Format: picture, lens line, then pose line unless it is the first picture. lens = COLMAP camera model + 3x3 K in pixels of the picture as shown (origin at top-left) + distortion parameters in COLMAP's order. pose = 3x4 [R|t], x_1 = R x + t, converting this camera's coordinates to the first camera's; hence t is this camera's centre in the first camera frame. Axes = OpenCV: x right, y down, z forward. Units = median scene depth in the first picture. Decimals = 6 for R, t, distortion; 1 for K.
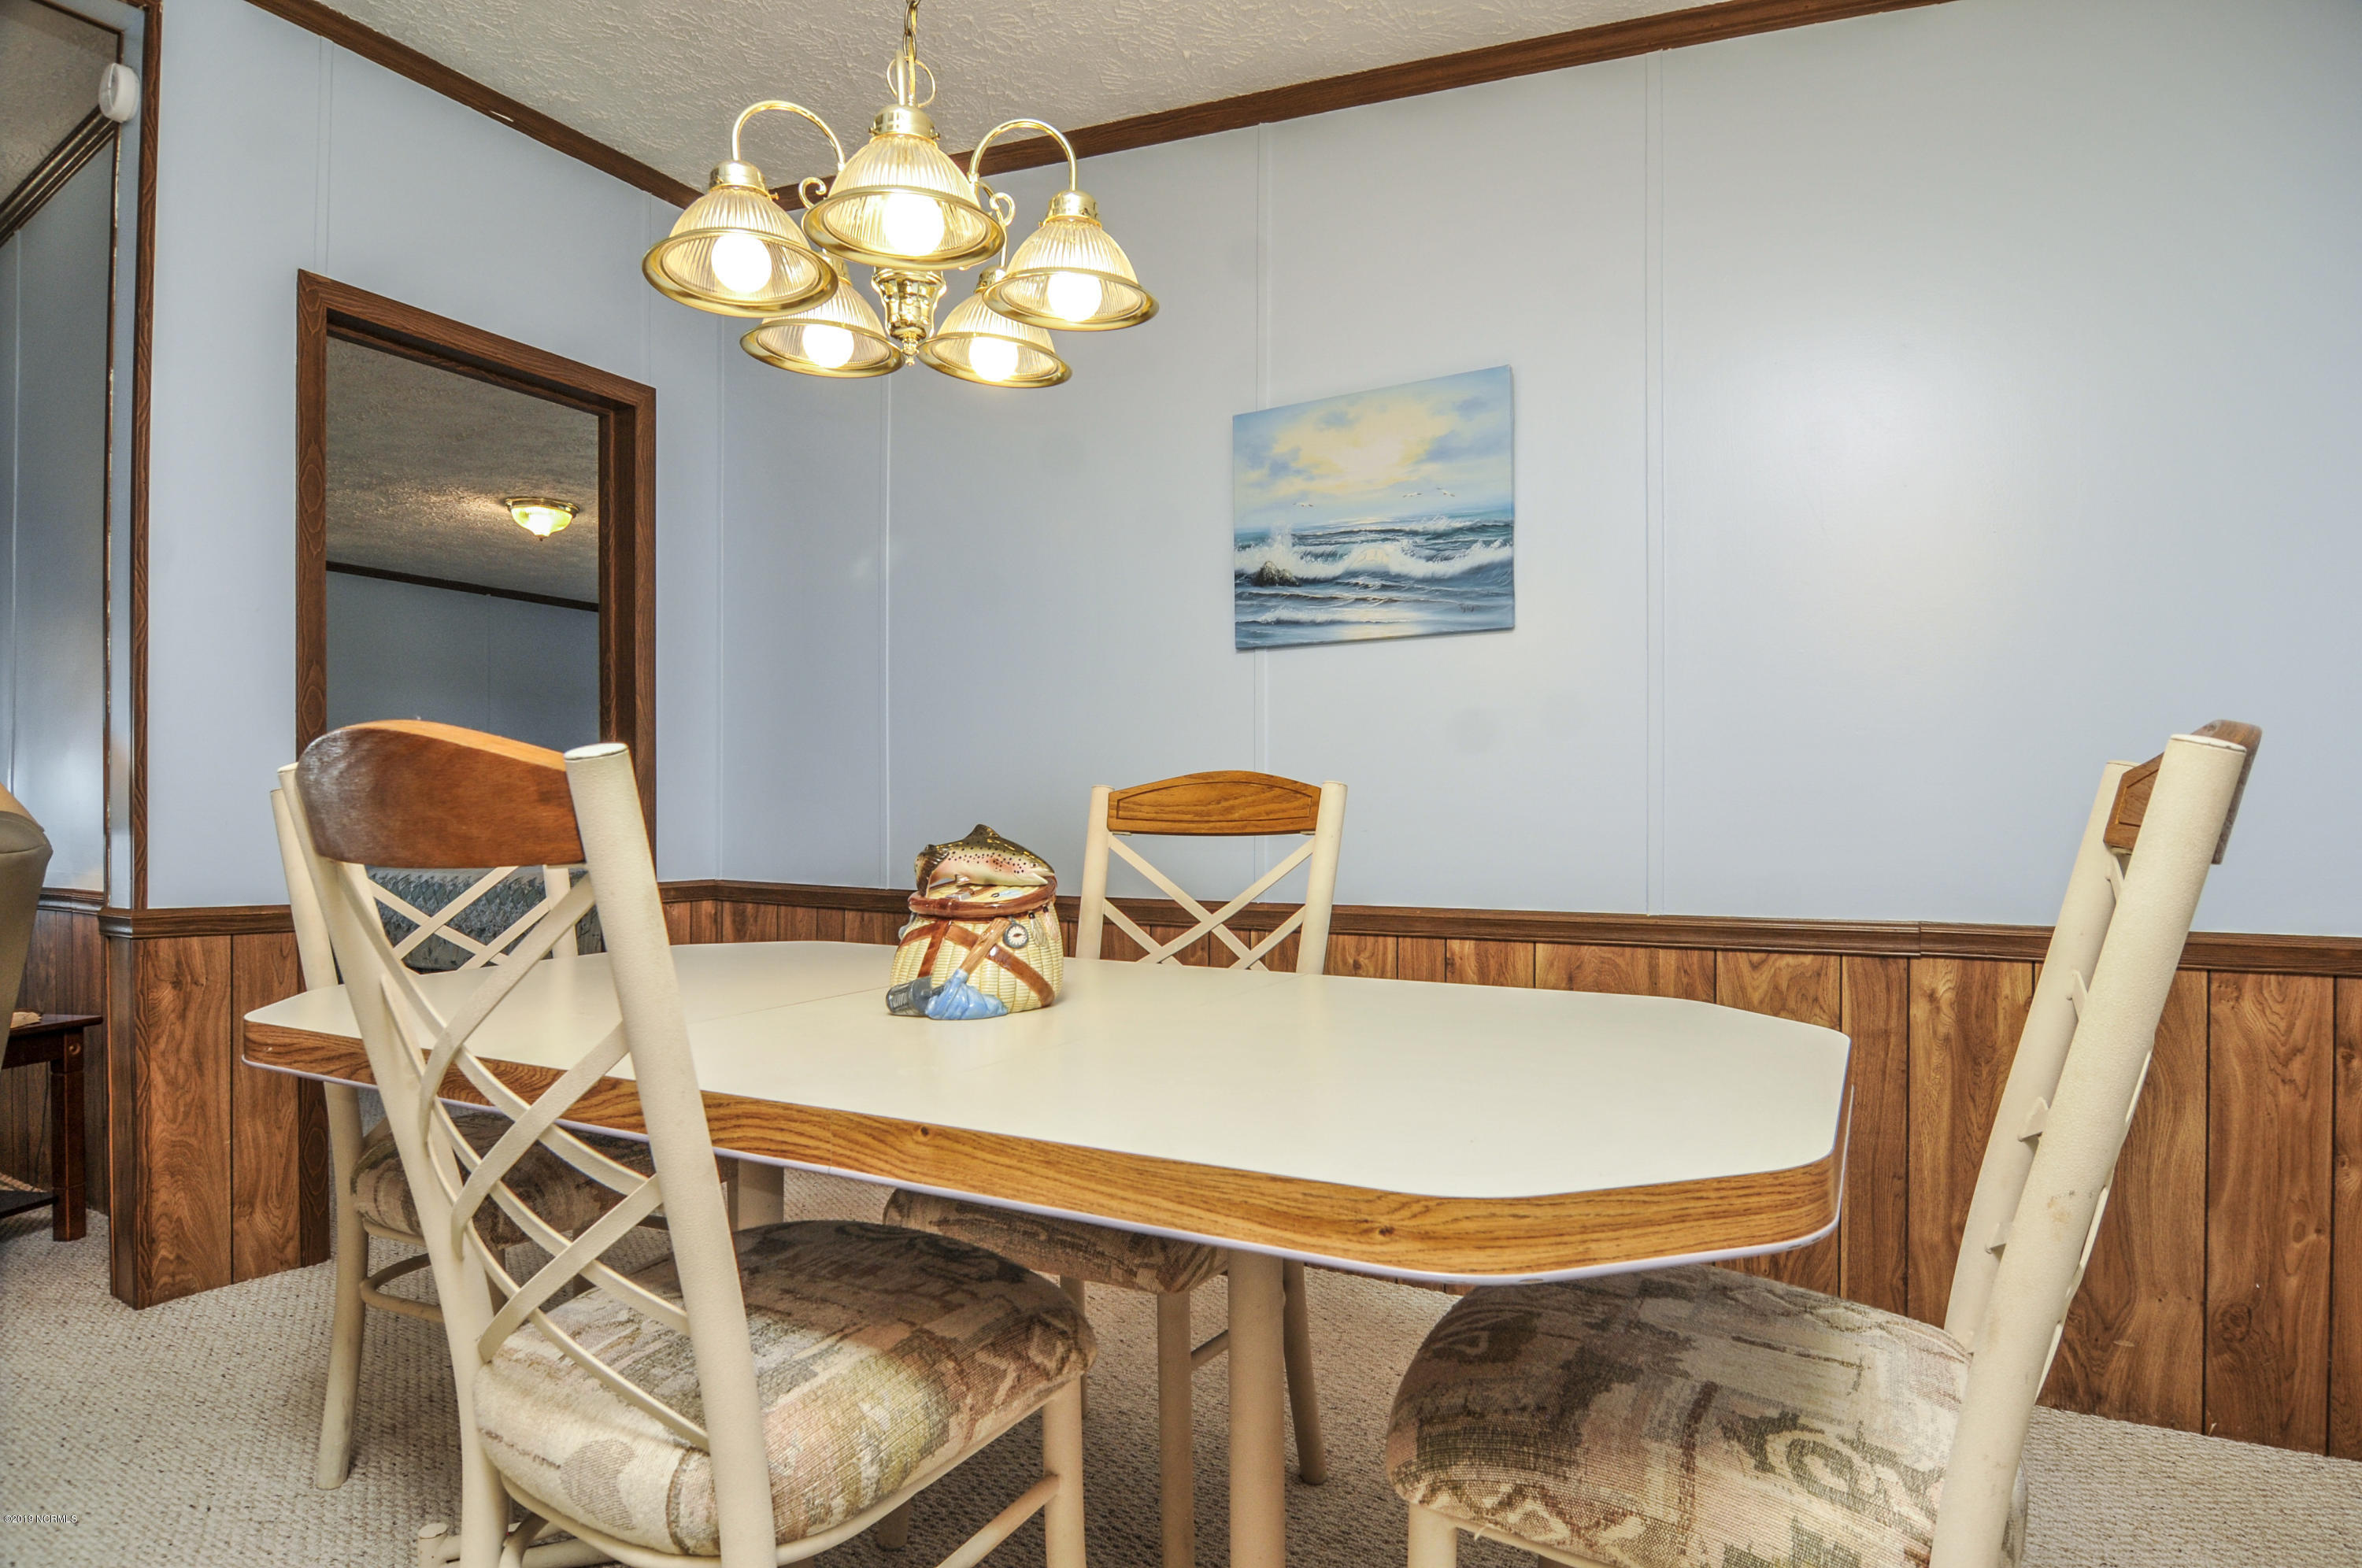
lens RADIAL K [[1286.0, 0, 1181.6], [0, 1286.0, 816.4], [0, 0, 1]] dist [-0.005055, -0.014323]
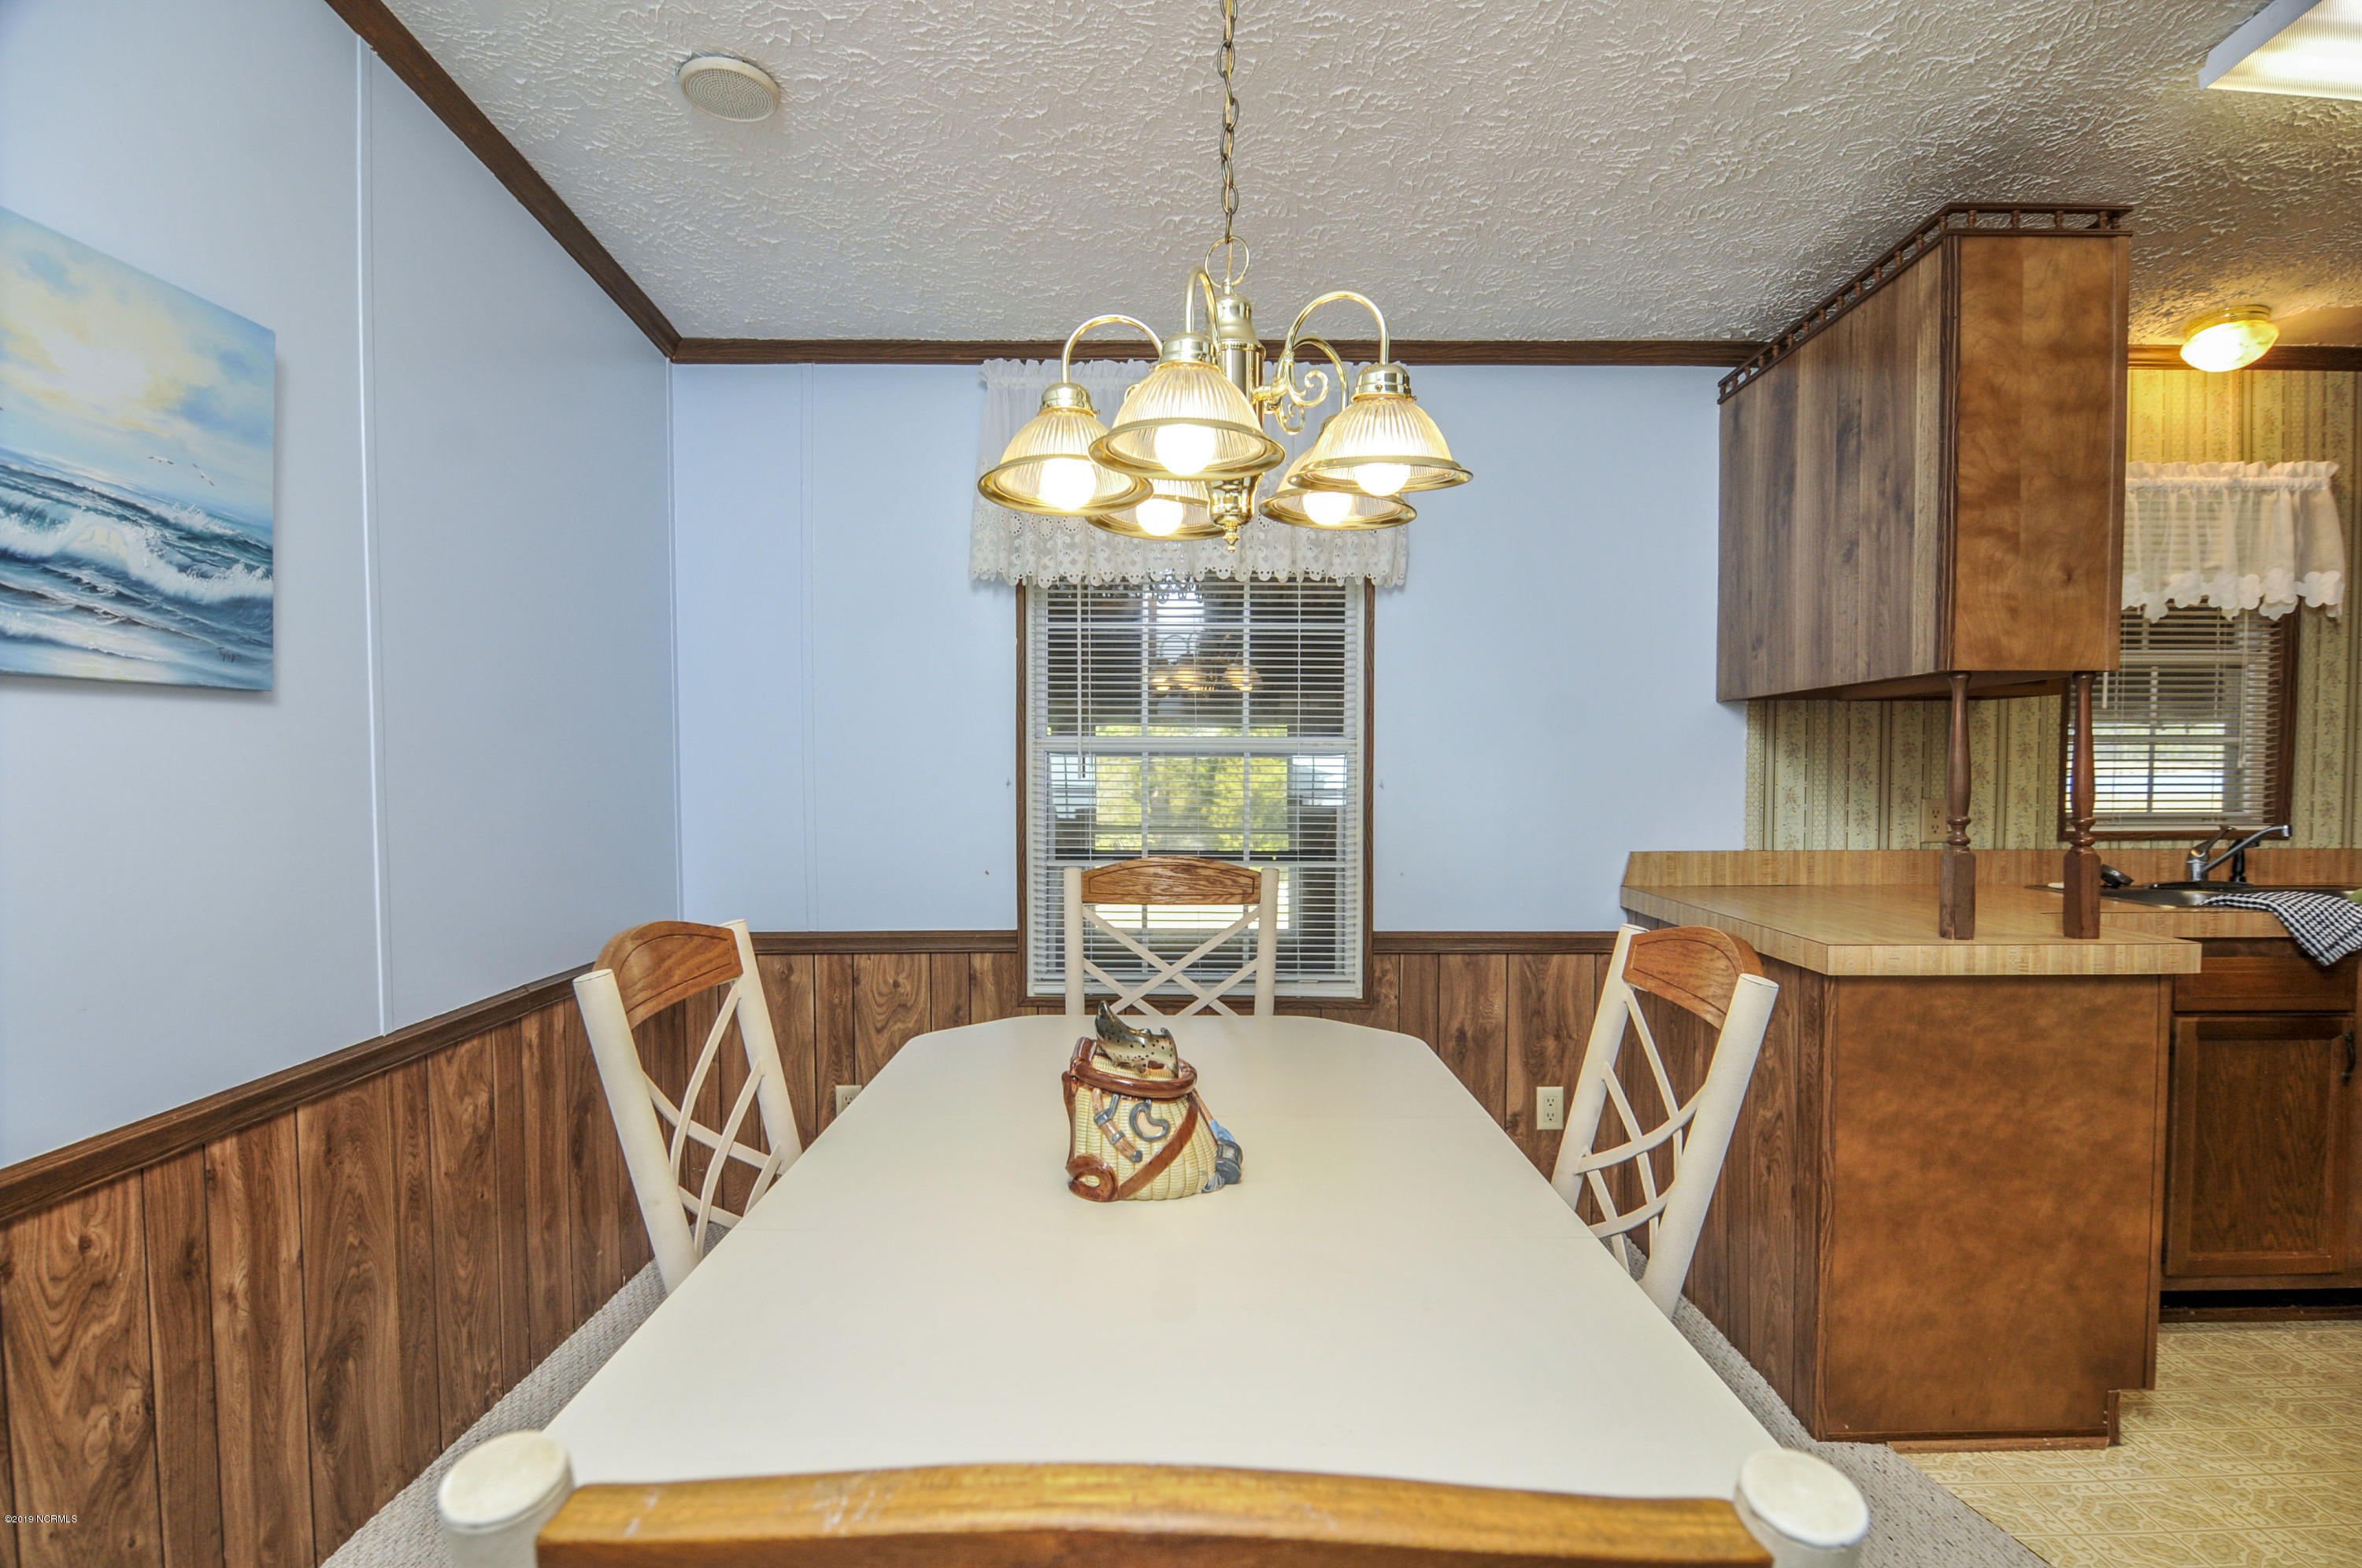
lens RADIAL K [[1256.3, 0, 1177.9], [0, 1256.3, 816.4], [0, 0, 1]] dist [-0.007716, -0.012050]
pose [[-0.493164, -0.037922, 0.869109, -0.593908], [-0.000822, 0.999069, 0.043126, -0.102602], [-0.869936, 0.020554, -0.492736, 0.866685]]
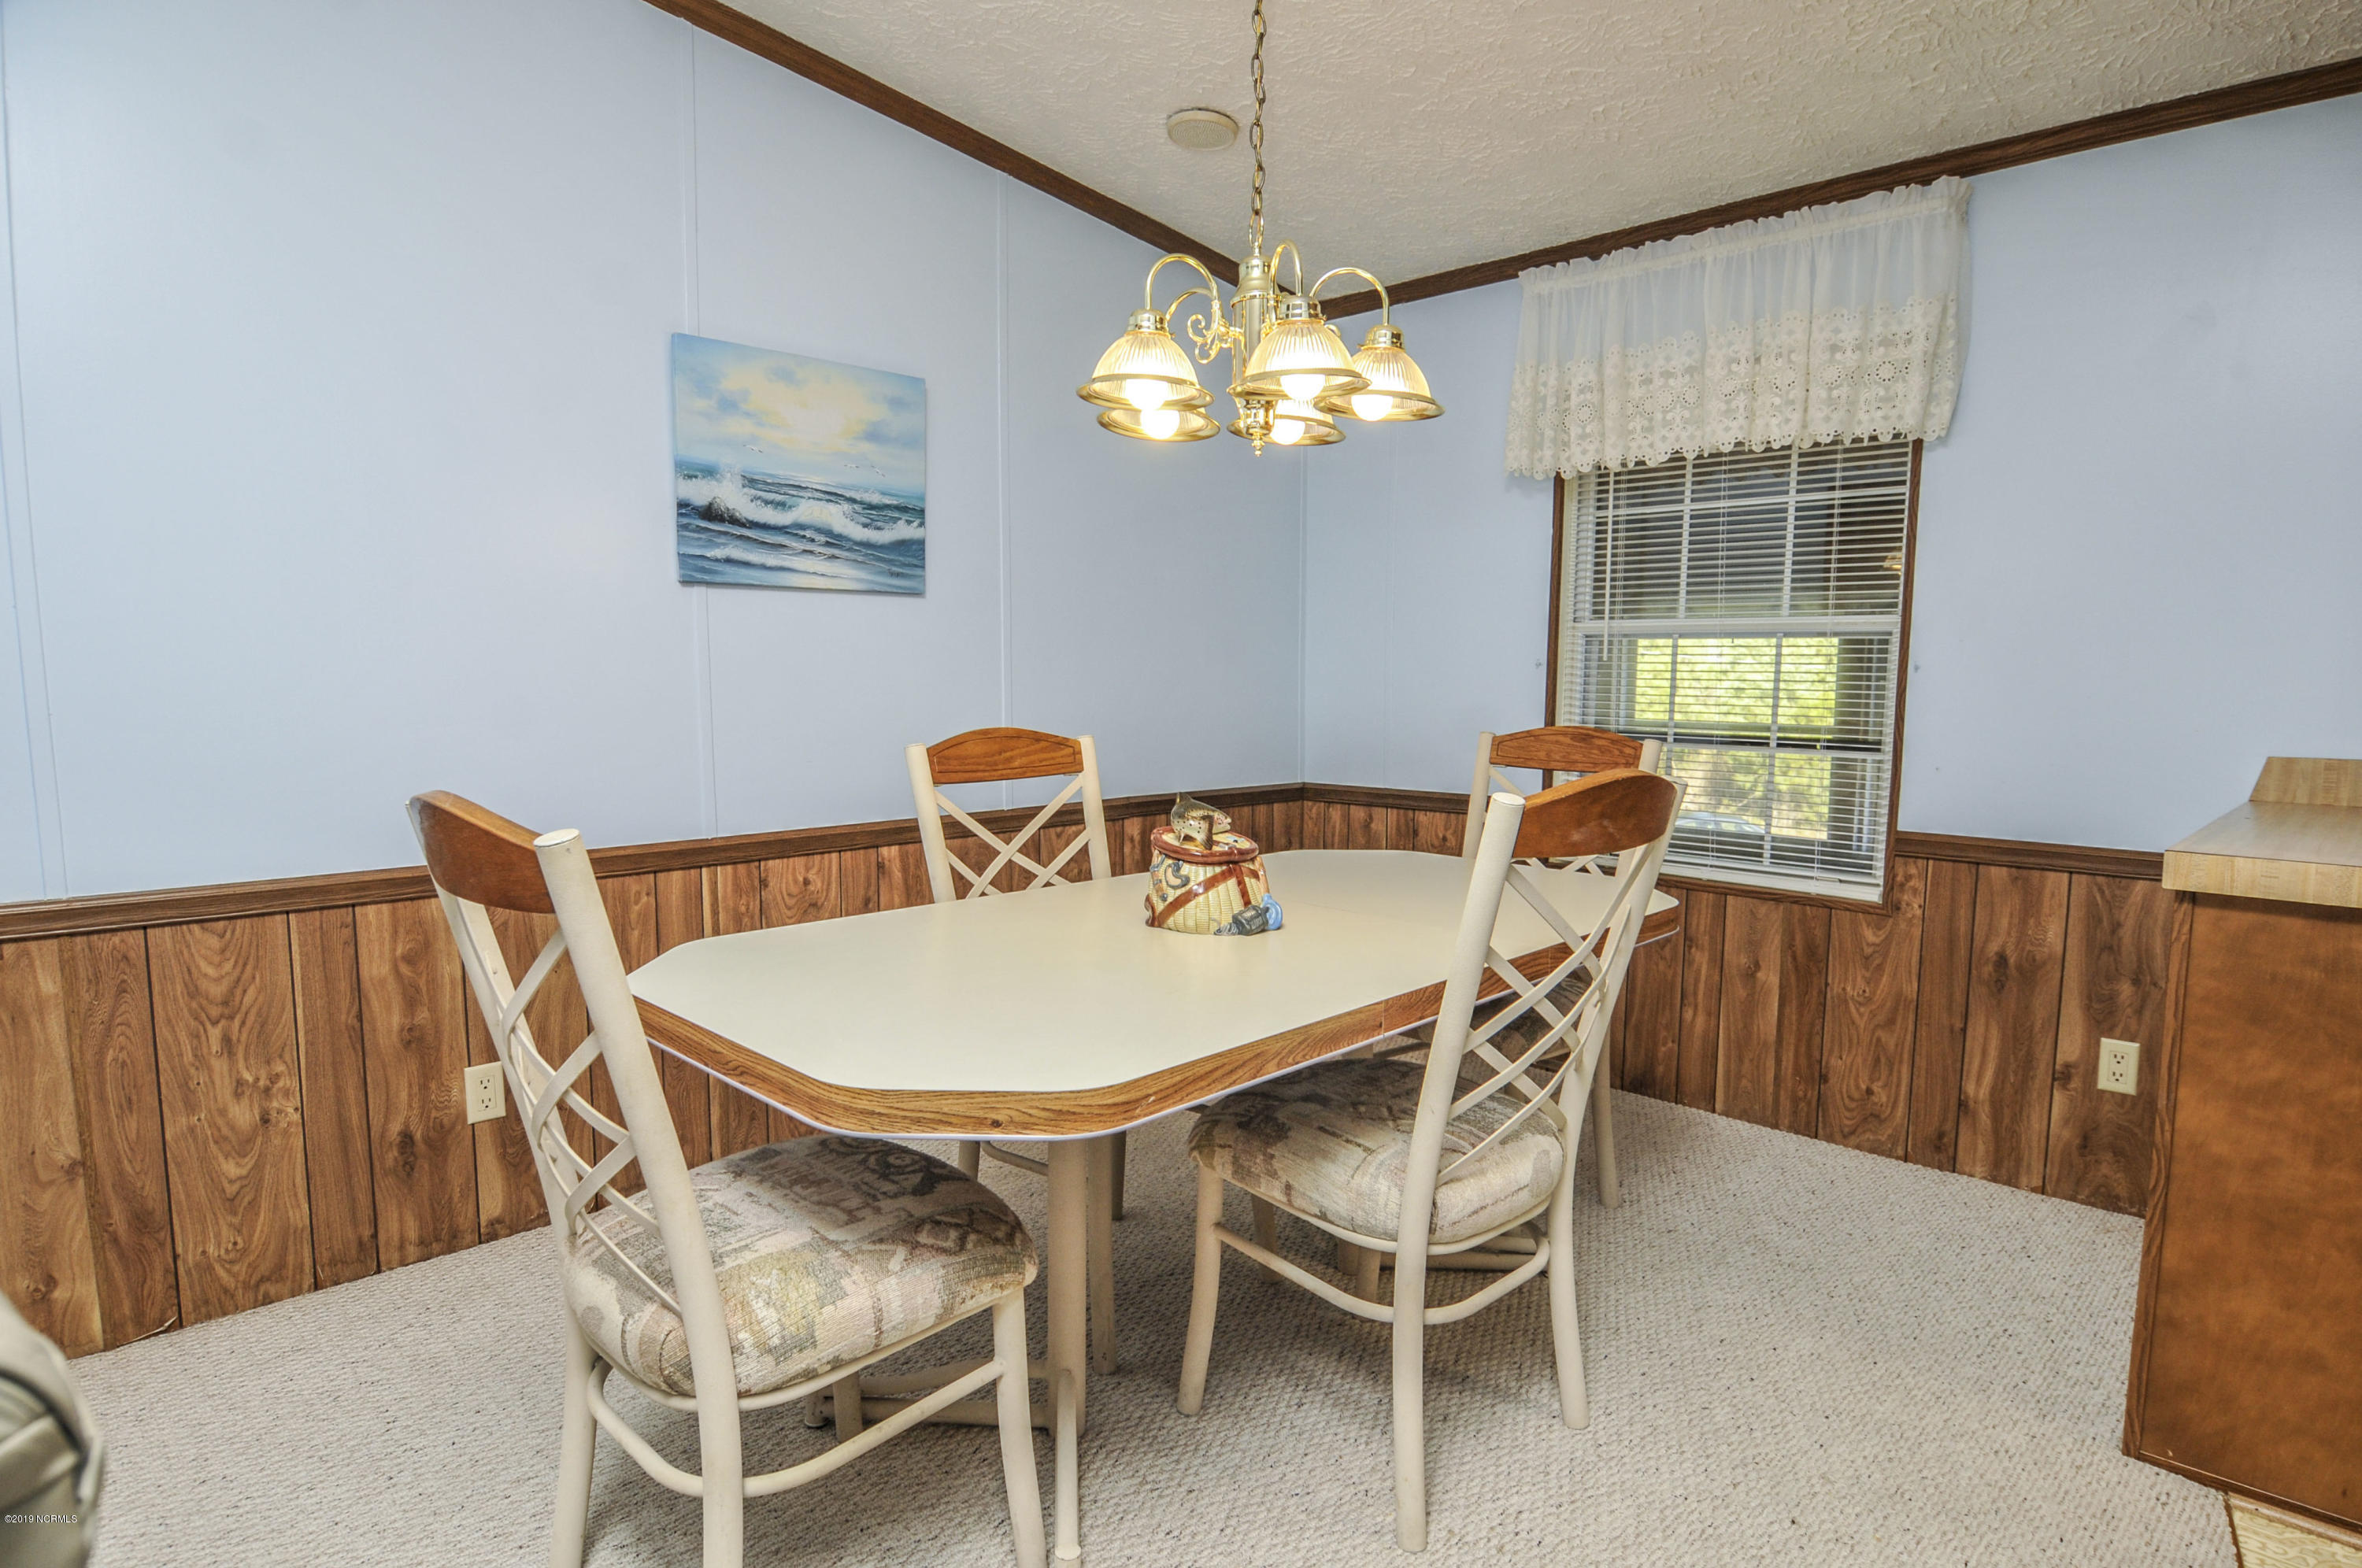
lens RADIAL K [[1266.1, 0, 1182.0], [0, 1266.1, 814.7], [0, 0, 1]] dist [-0.007225, -0.009715]
pose [[0.252918, -0.107581, 0.961488, -0.856422], [-0.008153, 0.993526, 0.113310, -0.071853], [-0.967453, -0.036497, 0.250404, 0.421611]]
